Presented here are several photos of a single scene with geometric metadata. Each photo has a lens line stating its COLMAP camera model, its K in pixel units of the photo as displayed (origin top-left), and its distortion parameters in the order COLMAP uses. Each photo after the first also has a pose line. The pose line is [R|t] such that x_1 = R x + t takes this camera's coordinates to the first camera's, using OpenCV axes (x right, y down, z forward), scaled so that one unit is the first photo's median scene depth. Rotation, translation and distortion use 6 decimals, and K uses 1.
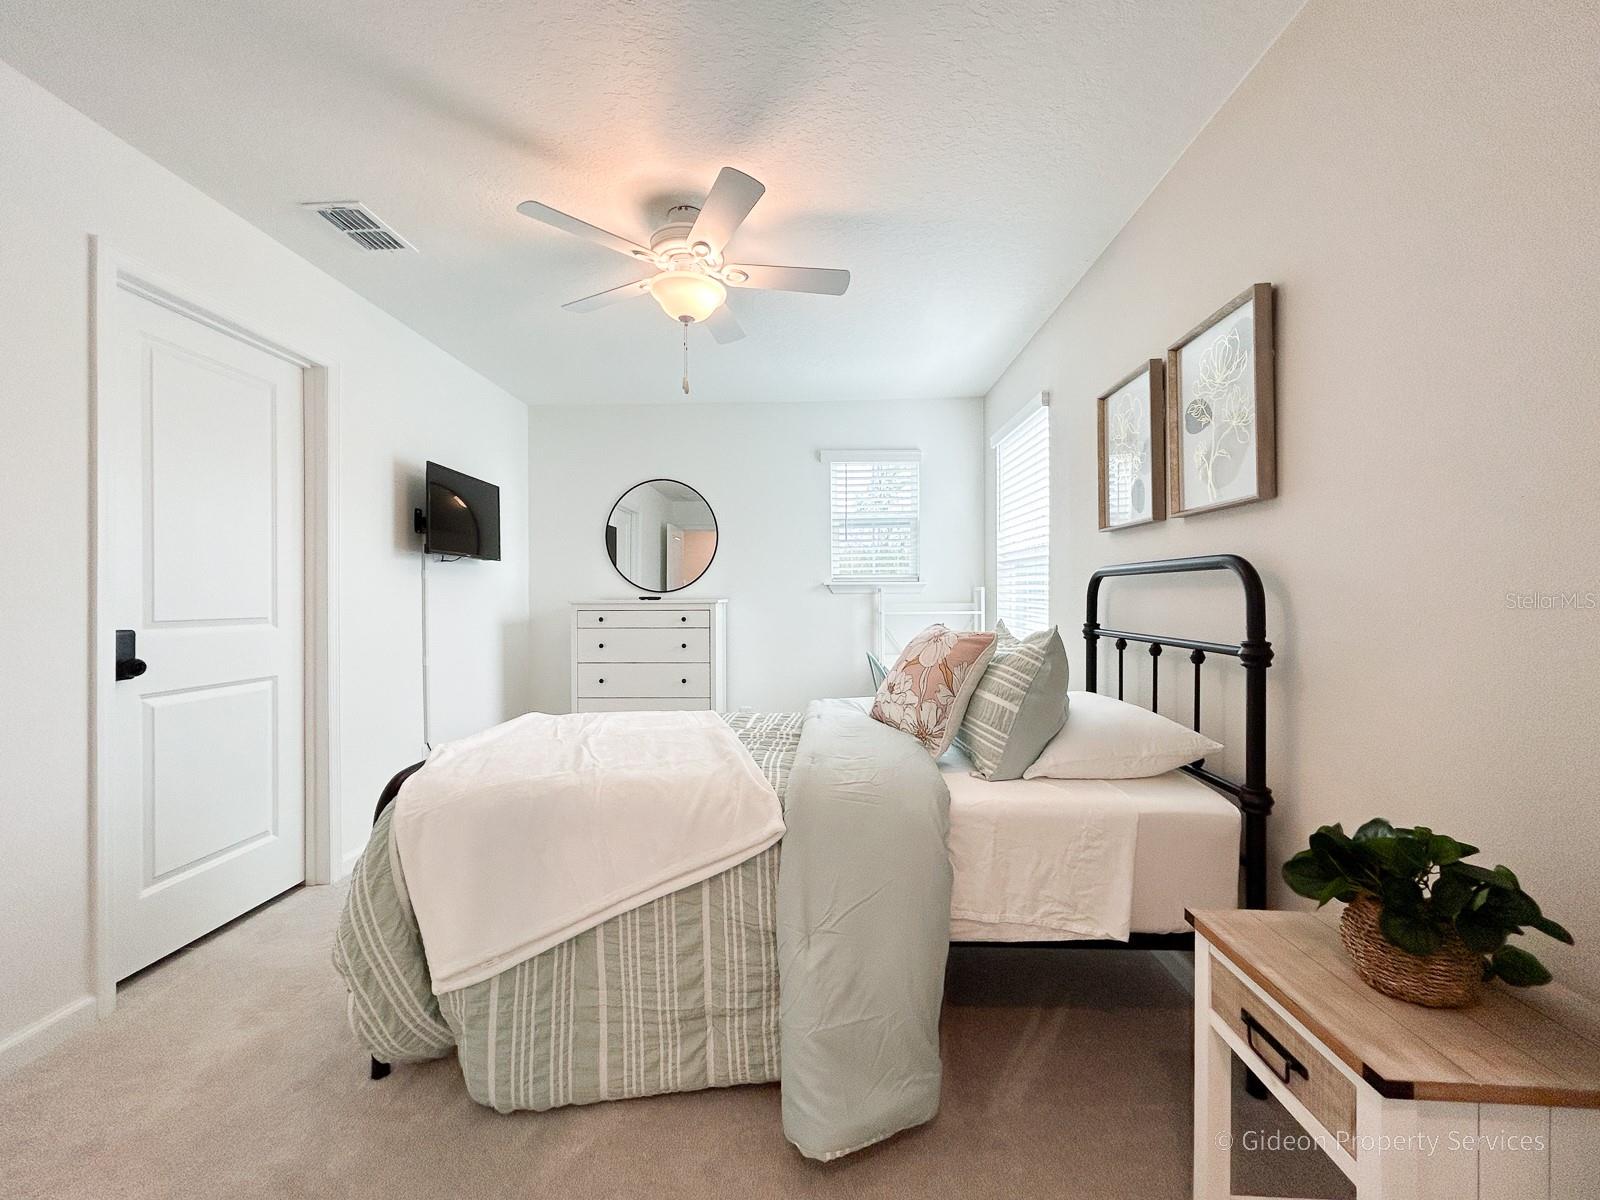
lens RADIAL K [[654.7, 0, 800.0], [0, 654.7, 600.0], [0, 0, 1]] dist [-0.001005, 0.000175]
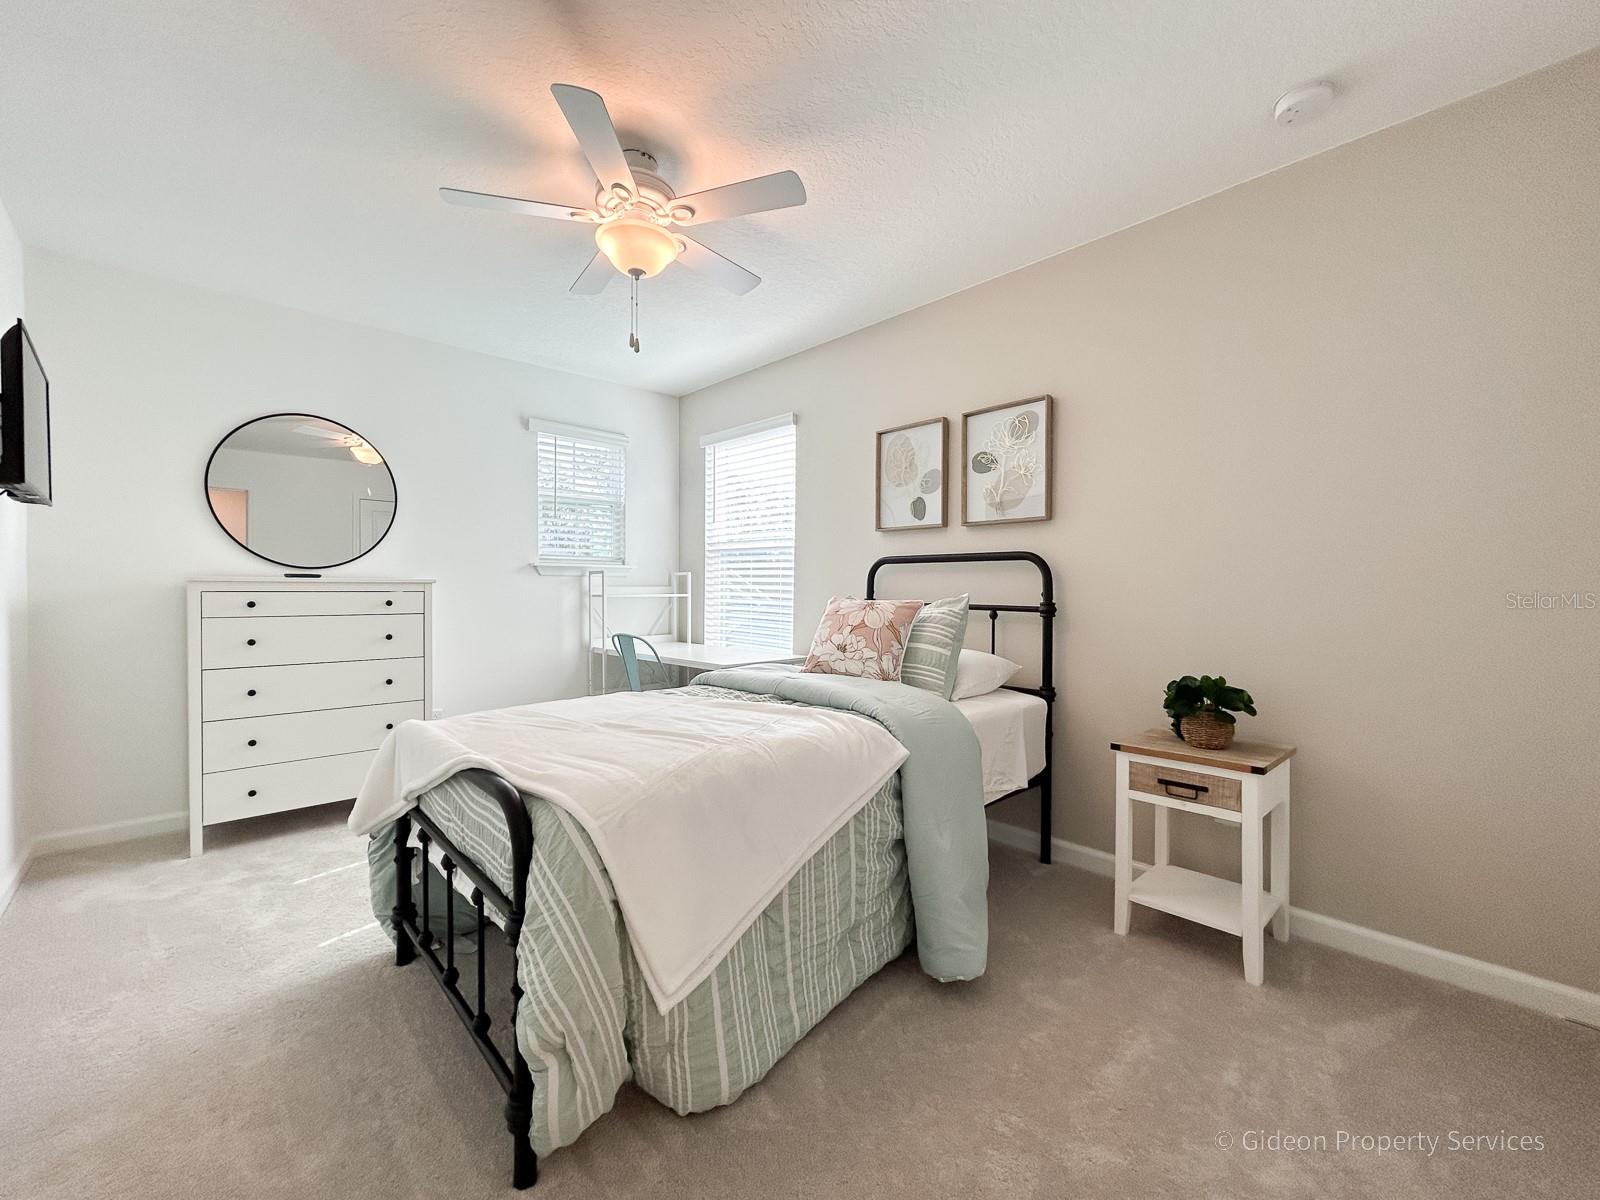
lens RADIAL K [[654.7, 0, 800.0], [0, 654.7, 600.0], [0, 0, 1]] dist [-0.001005, 0.000175]
pose [[0.699678, -0.005247, 0.714439, -0.852492], [-0.003028, 0.999942, 0.010309, 0.035076], [-0.714452, -0.009376, 0.699622, 0.219585]]
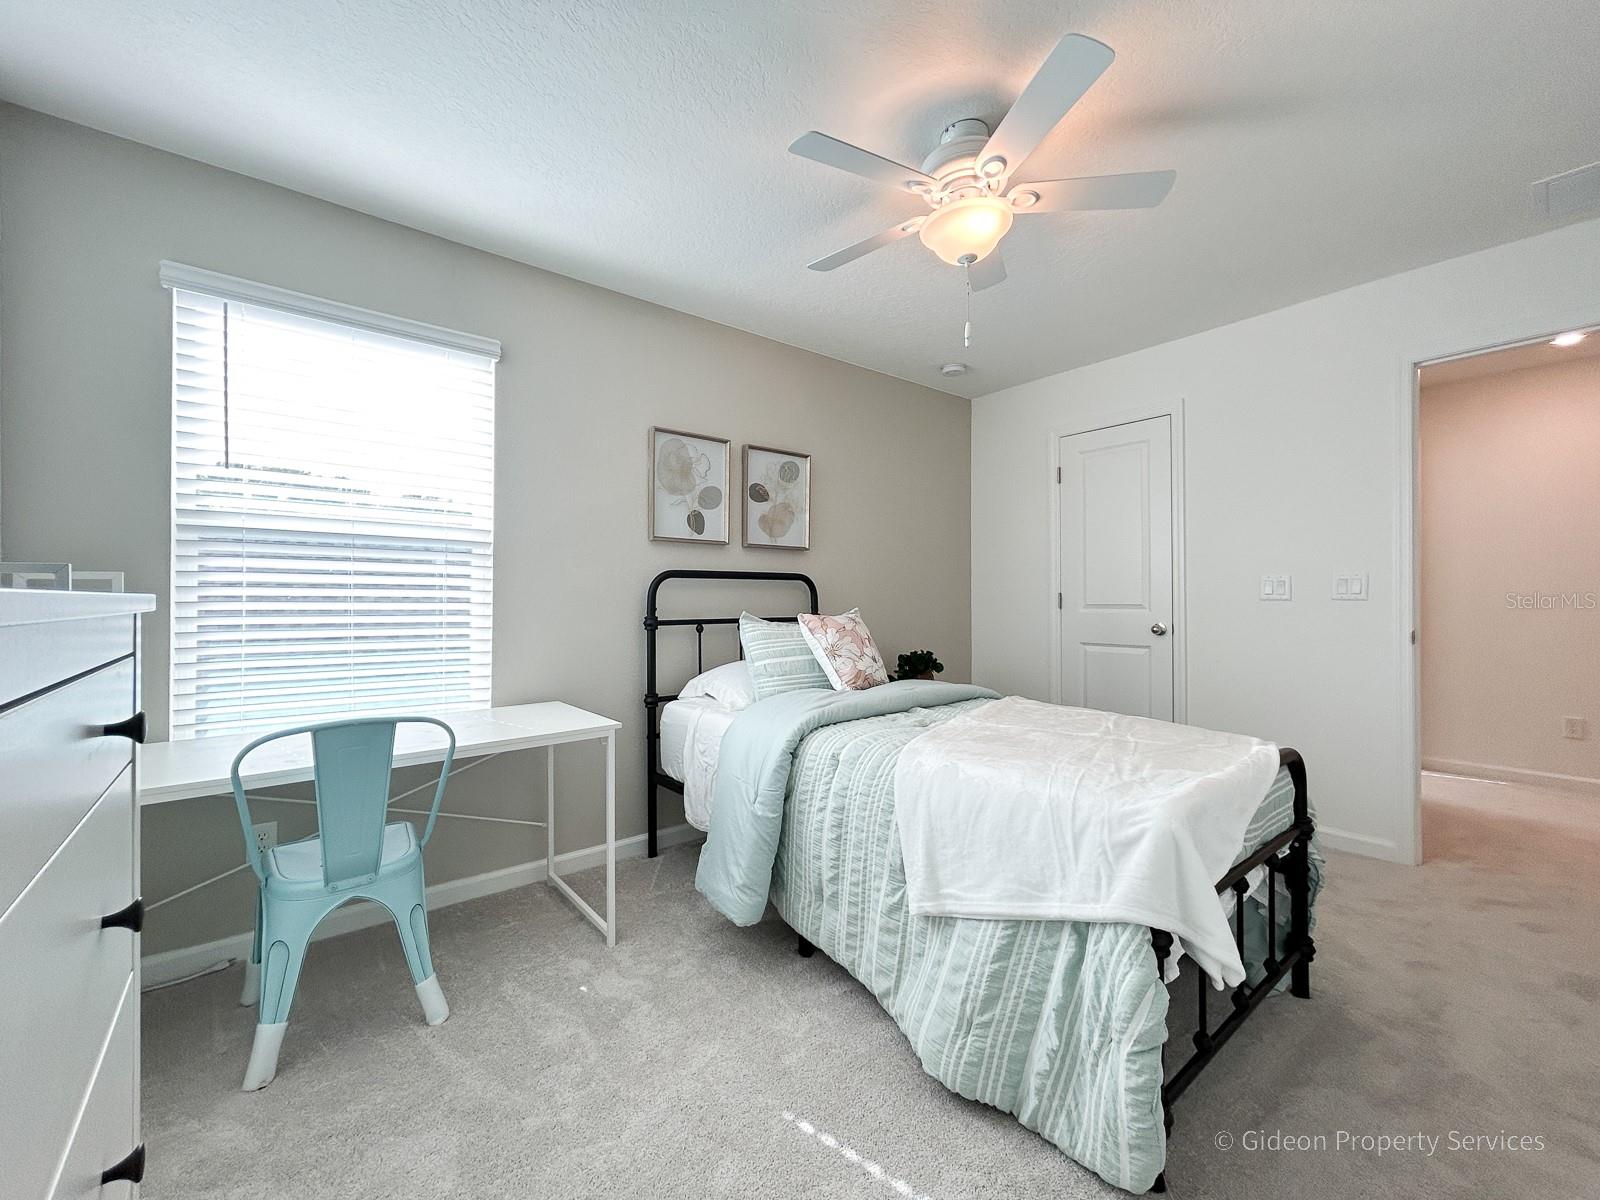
lens RADIAL K [[645.8, 0, 794.4], [0, 645.8, 617.2], [0, 0, 1]] dist [-0.000843, 0.000015]
pose [[-0.654328, -0.012285, 0.756111, -0.816062], [0.014122, 0.999495, 0.028460, 0.009634], [-0.756079, 0.029300, -0.653825, 2.138011]]
